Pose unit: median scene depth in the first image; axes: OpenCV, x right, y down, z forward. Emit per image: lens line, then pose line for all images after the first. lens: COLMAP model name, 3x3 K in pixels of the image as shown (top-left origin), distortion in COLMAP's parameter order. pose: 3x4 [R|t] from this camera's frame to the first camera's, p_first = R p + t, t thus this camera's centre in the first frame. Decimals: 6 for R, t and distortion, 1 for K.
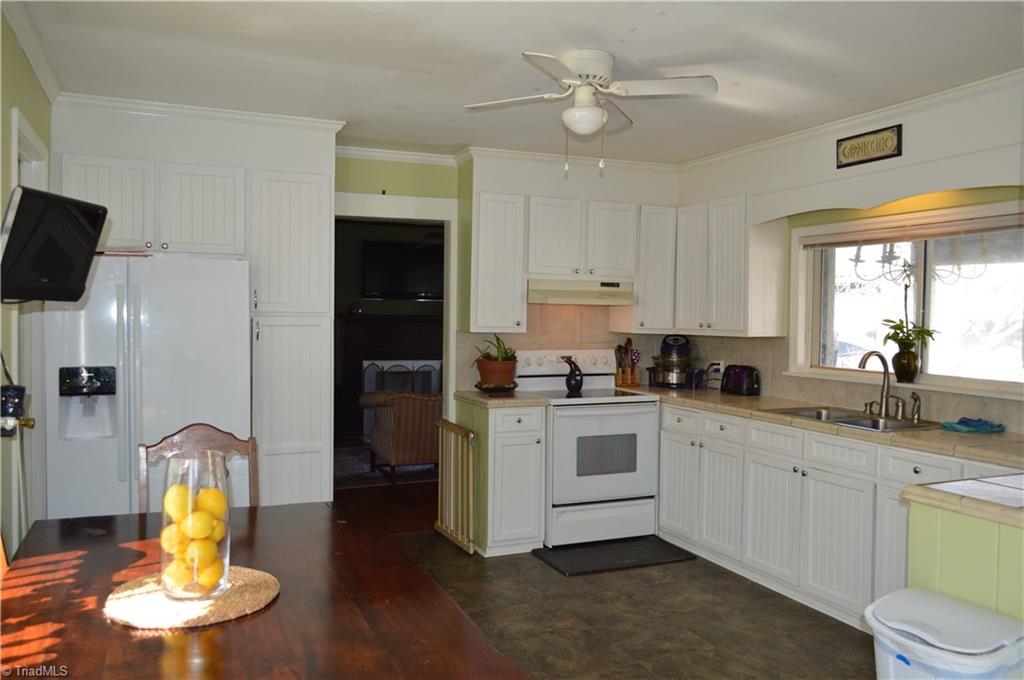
lens RADIAL K [[801.8, 0, 512.0], [0, 801.8, 340.0], [0, 0, 1]] dist [0.000654, 0.004015]
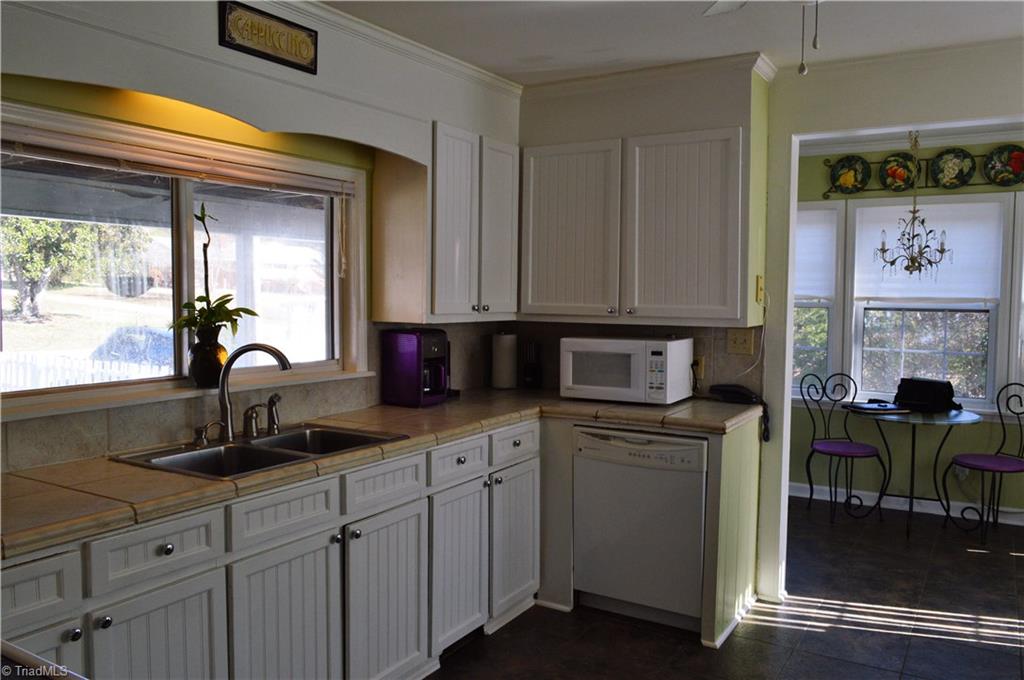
lens RADIAL K [[801.8, 0, 512.0], [0, 801.8, 340.0], [0, 0, 1]] dist [0.000654, 0.004015]
pose [[-0.574427, -0.070089, 0.815550, -0.241663], [0.010671, 0.995601, 0.093079, -0.051317], [-0.818486, 0.062170, -0.571153, 1.274068]]
